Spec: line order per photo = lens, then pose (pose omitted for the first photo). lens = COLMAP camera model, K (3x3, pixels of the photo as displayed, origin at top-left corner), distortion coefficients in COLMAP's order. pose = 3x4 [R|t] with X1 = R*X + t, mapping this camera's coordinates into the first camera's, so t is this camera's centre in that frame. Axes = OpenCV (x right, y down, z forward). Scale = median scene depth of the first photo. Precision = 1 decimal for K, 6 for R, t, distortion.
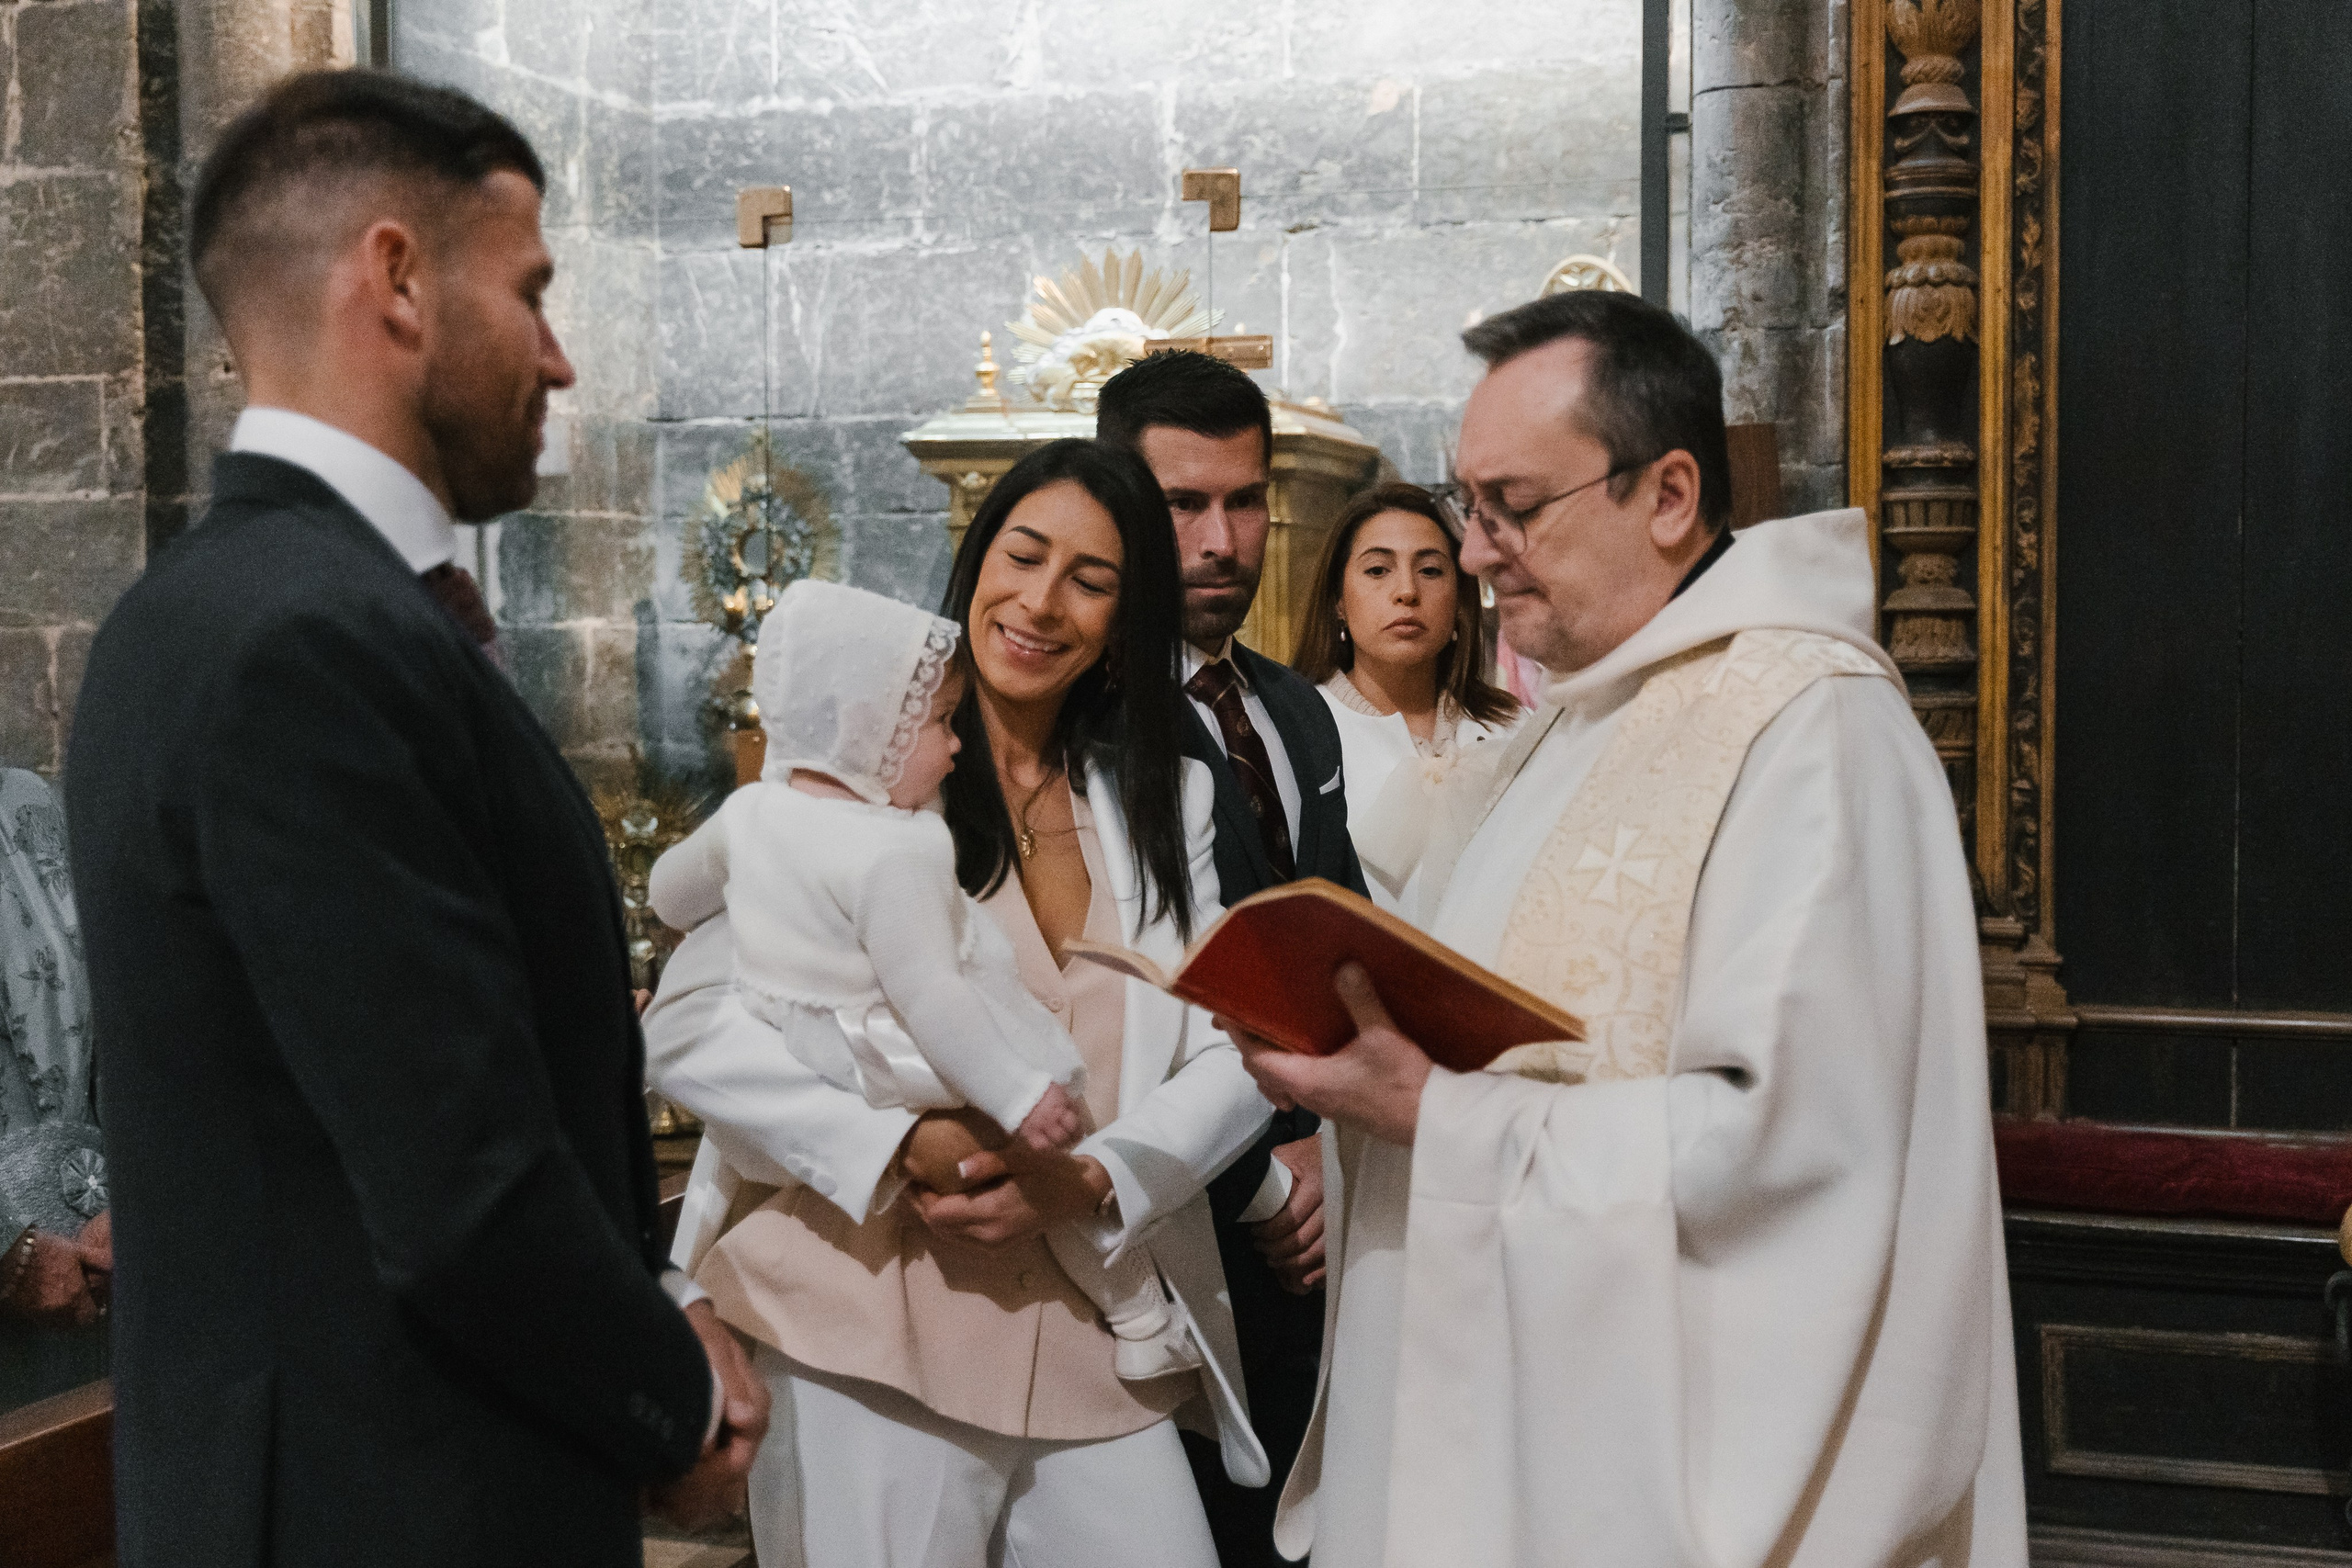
lens RADIAL K [[3202.0, 0, 1183.6], [0, 3202.0, 770.6], [0, 0, 1]] dist [0.006549, -0.035650]
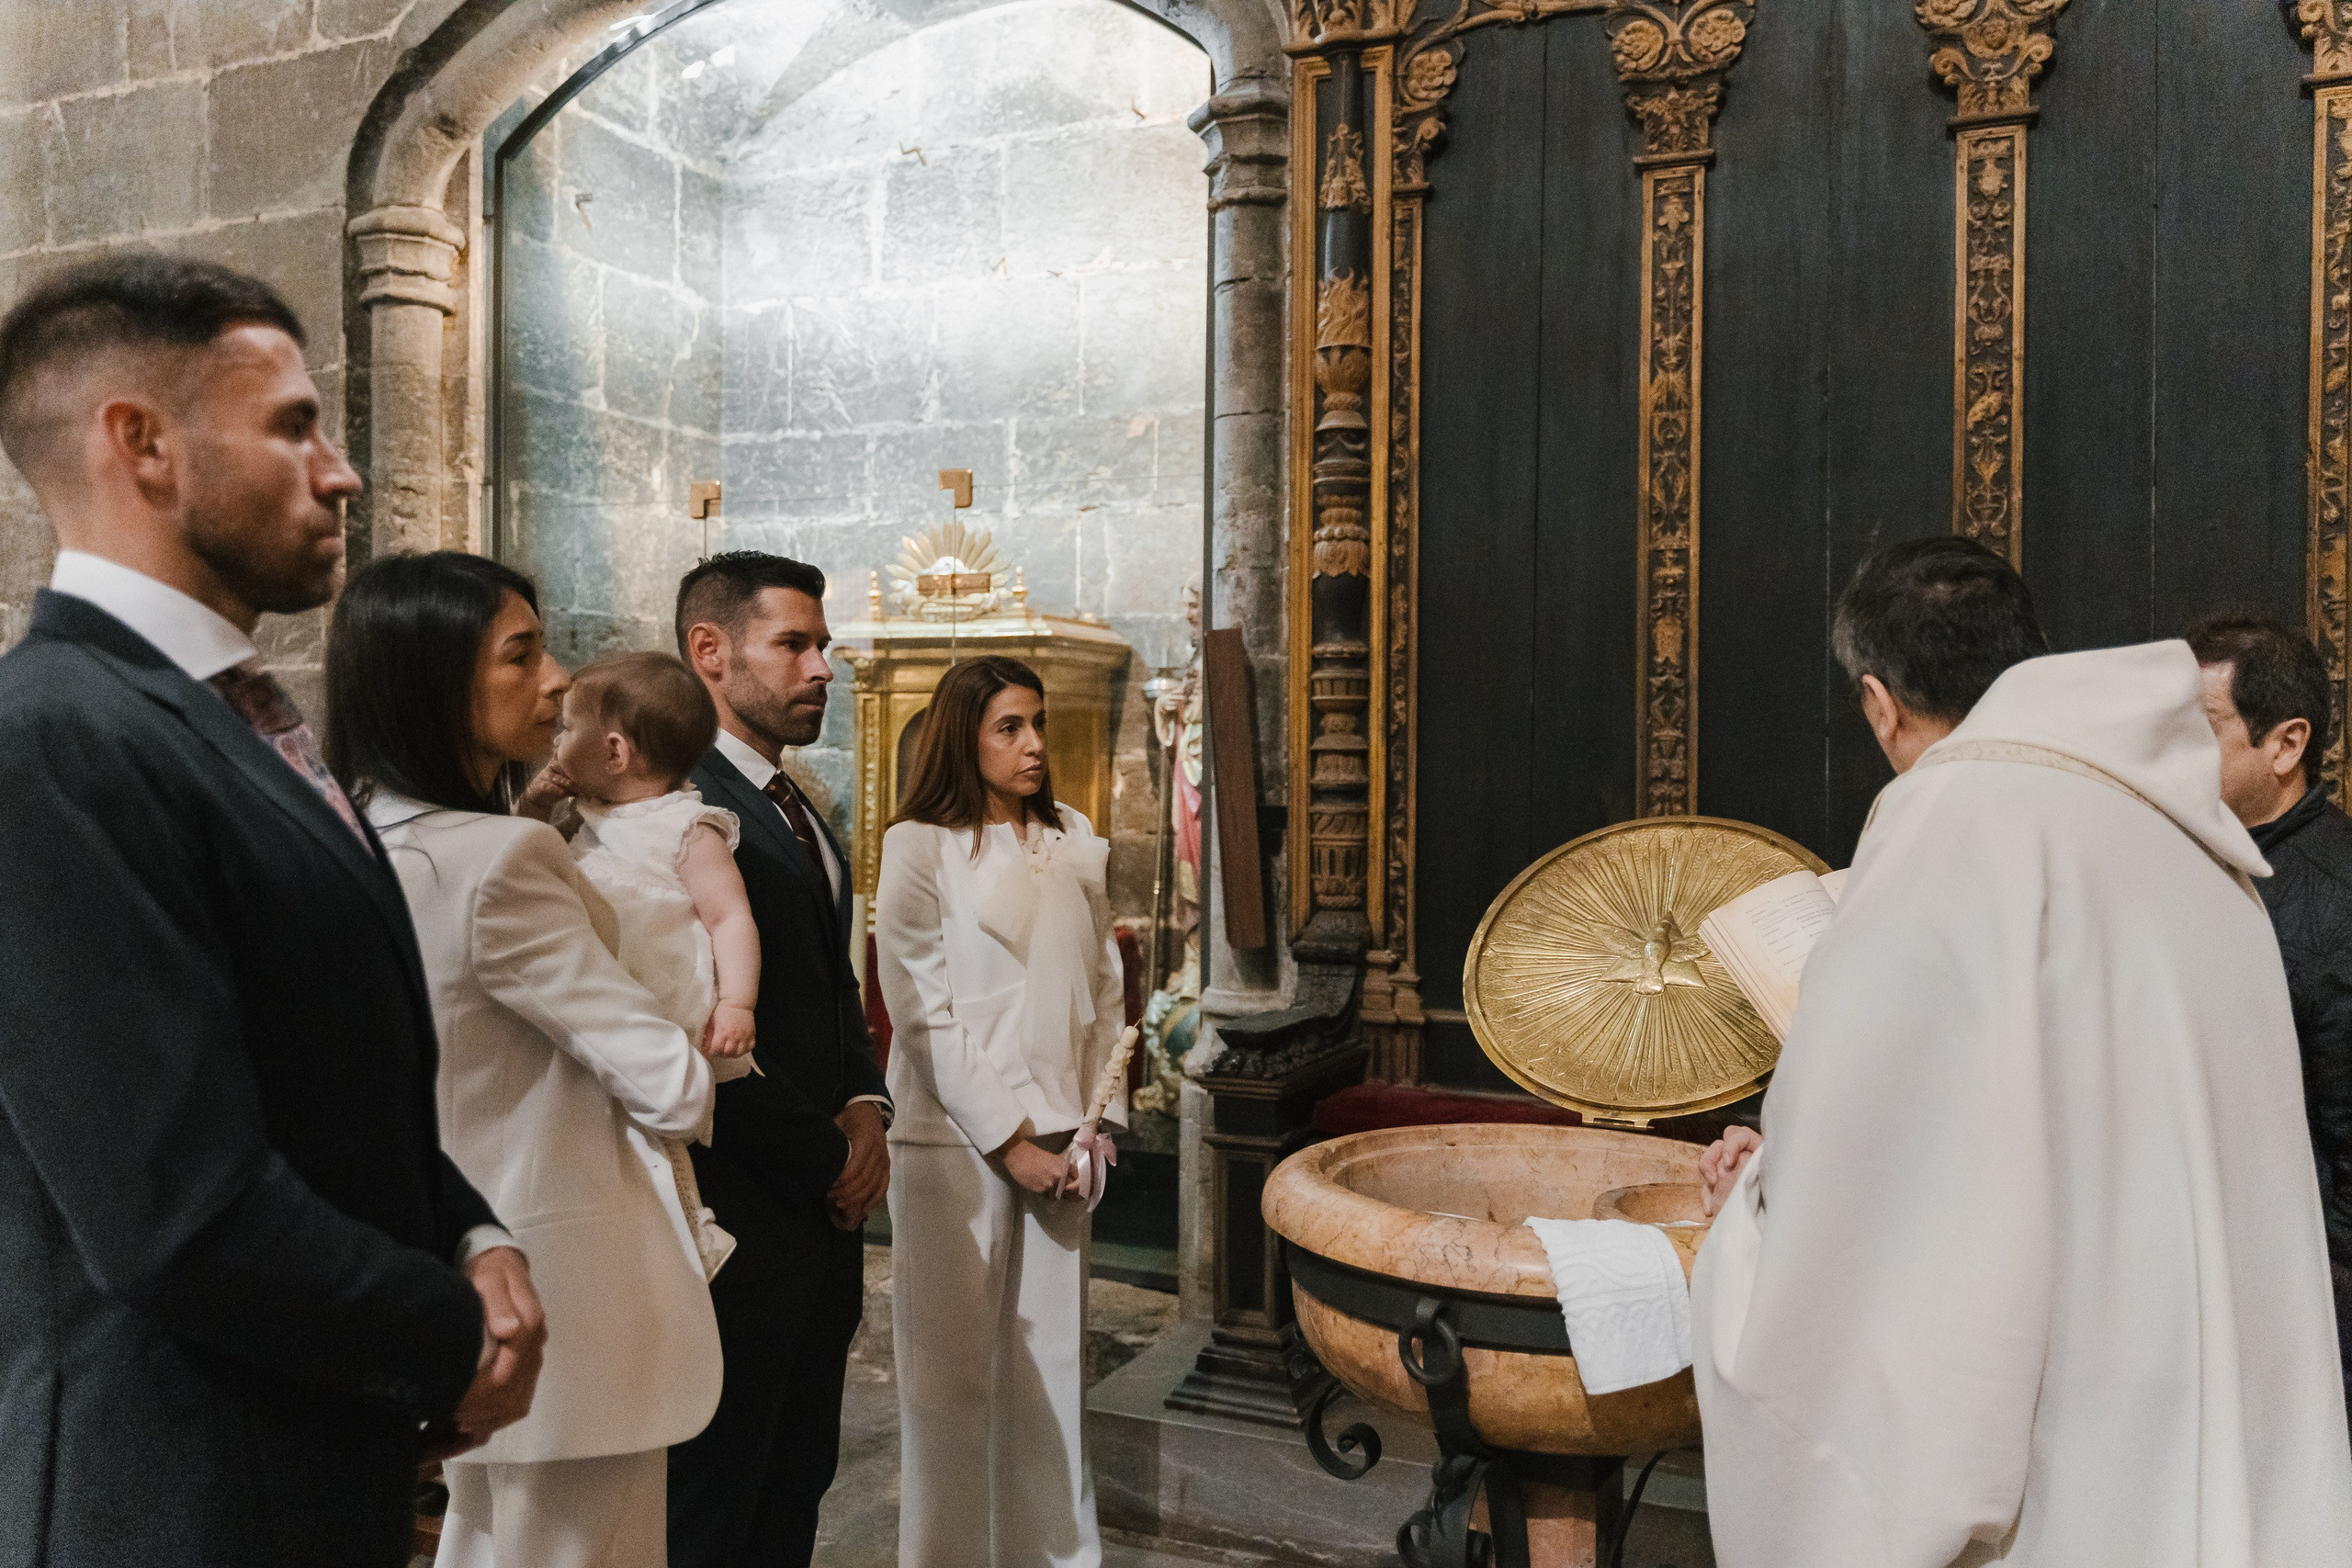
lens RADIAL K [[1914.3, 0, 1176.0], [0, 1914.3, 784.0], [0, 0, 1]] dist [0.004355, -0.006019]
pose [[0.993677, 0.015359, -0.111222, 0.216489], [-0.018772, 0.999382, -0.029710, -0.004017], [0.110697, 0.031610, 0.993351, 0.063512]]
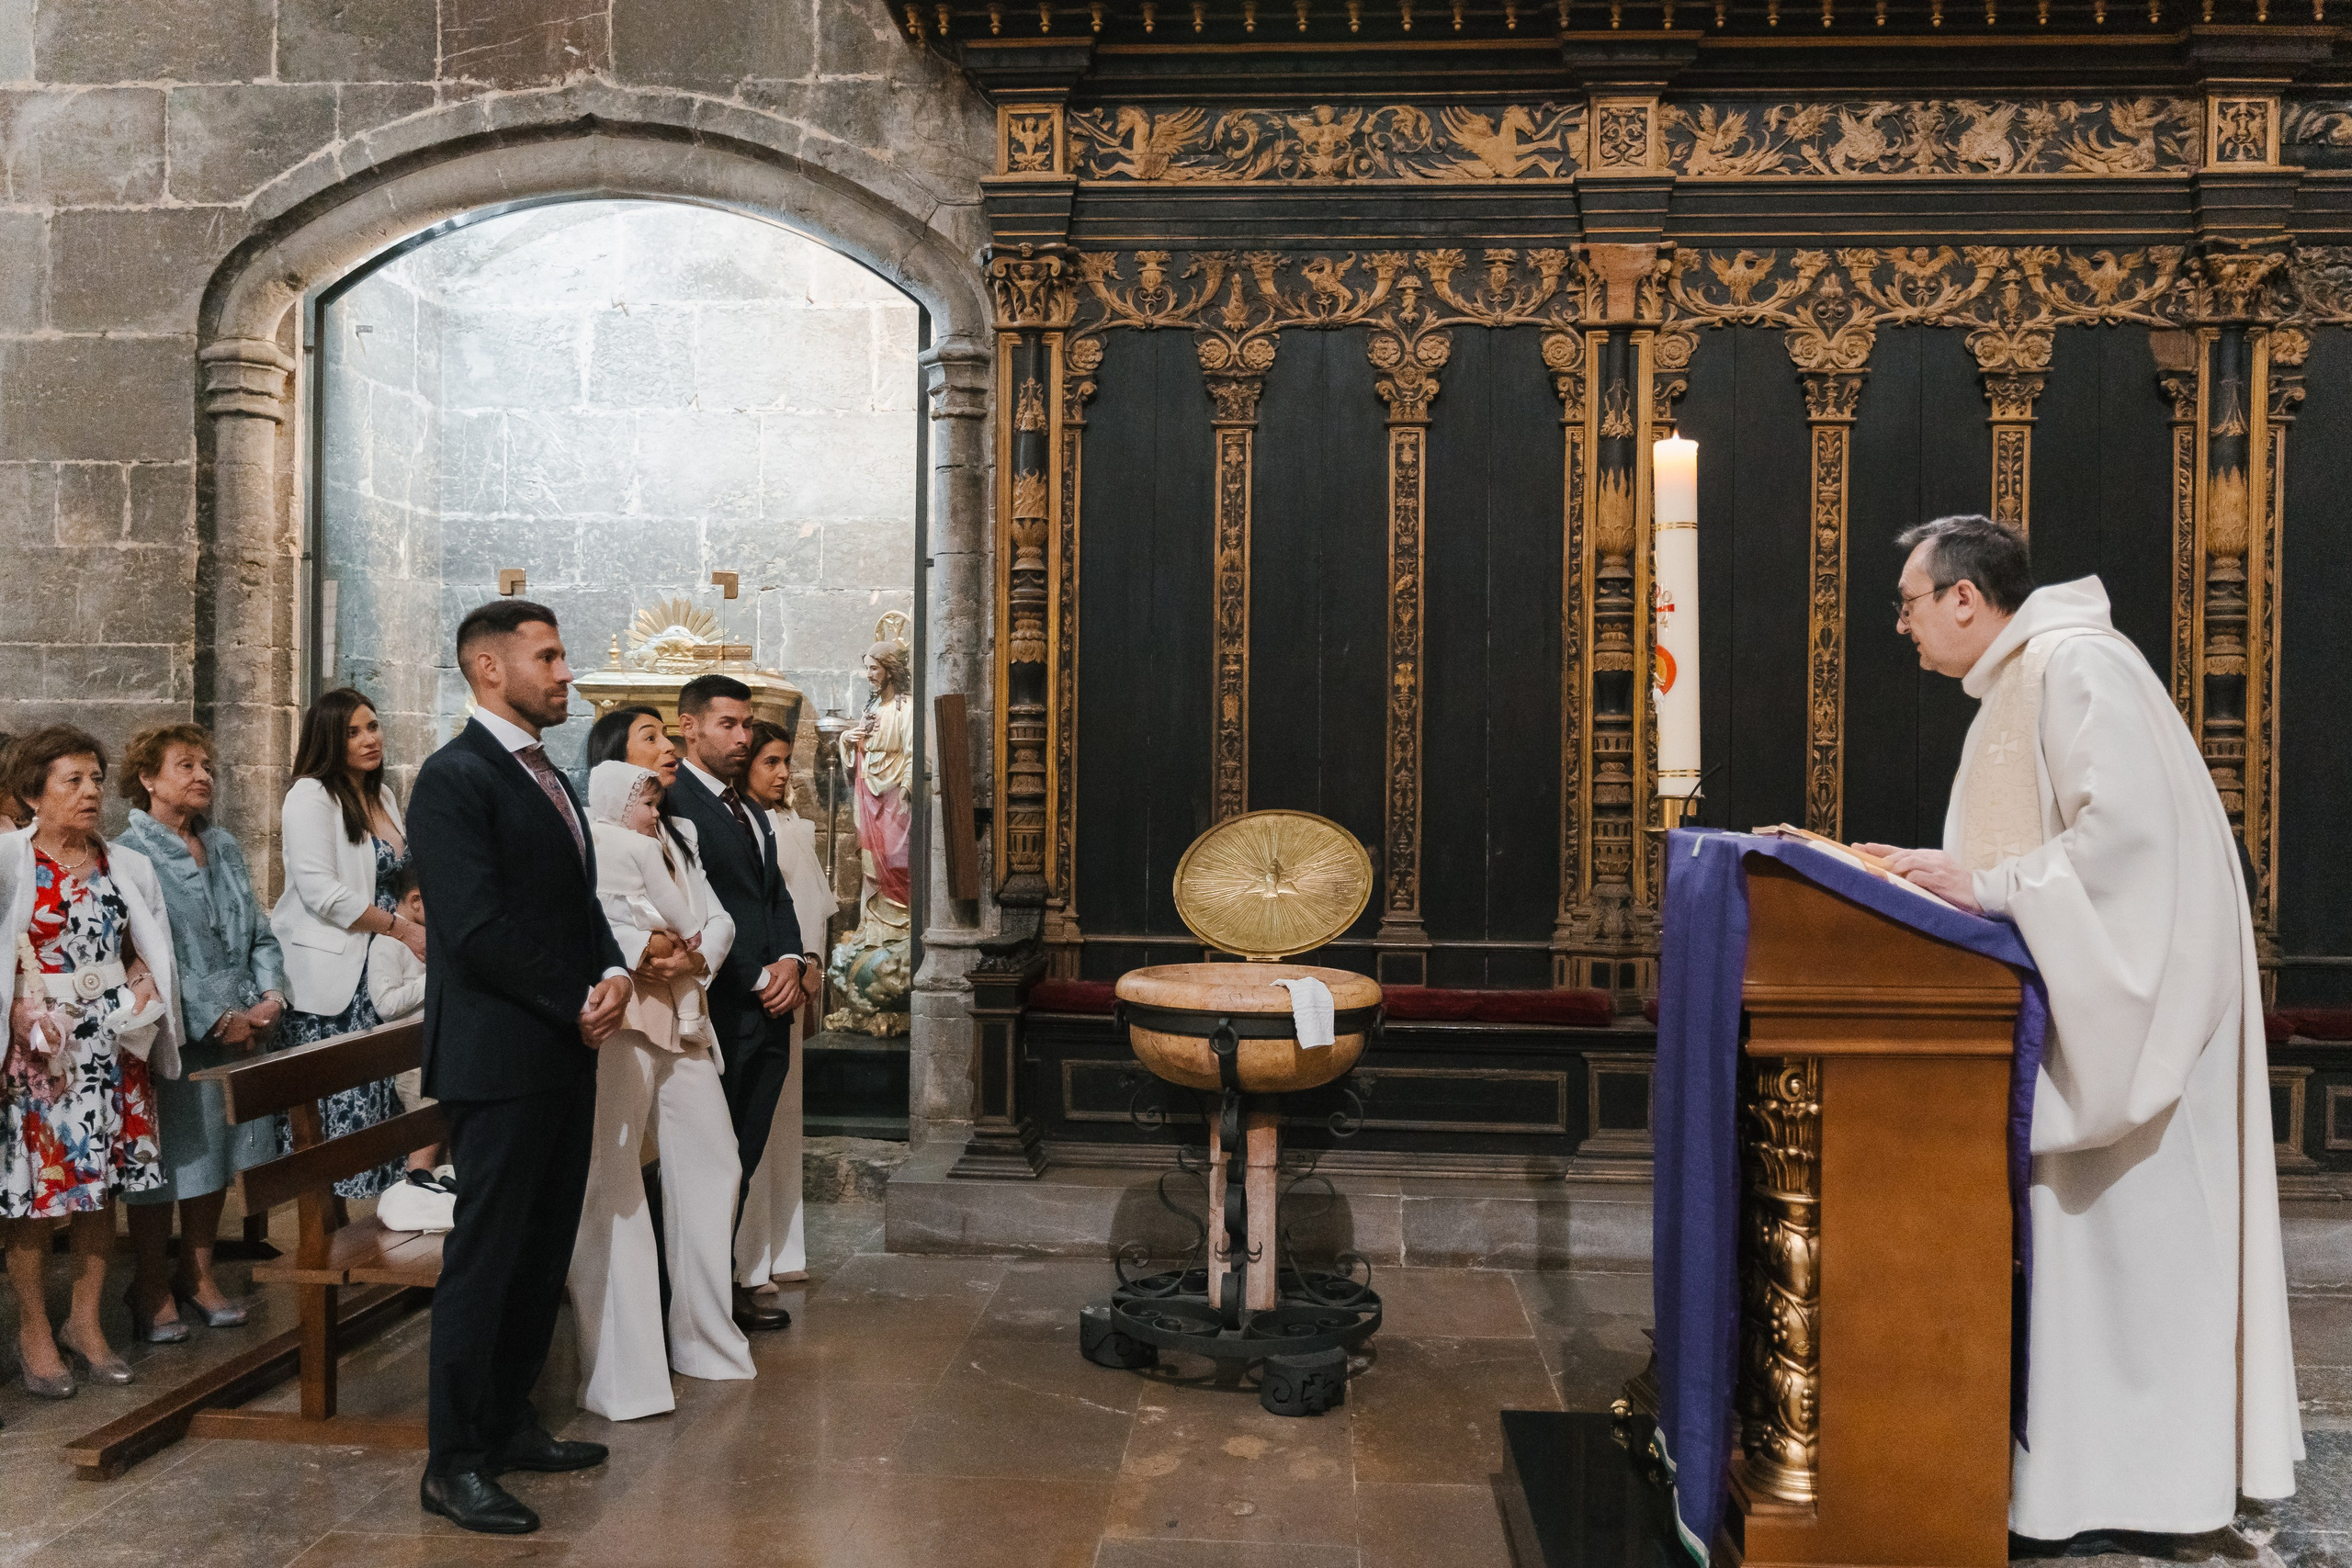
lens RADIAL K [[2050.0, 0, 1228.1], [0, 2050.0, 793.2], [0, 0, 1]] dist [0.004238, -0.001221]
pose [[0.967311, 0.014036, 0.253204, -0.011417], [-0.004985, 0.999327, -0.036354, 0.018188], [-0.253544, 0.033904, 0.966730, -0.457699]]
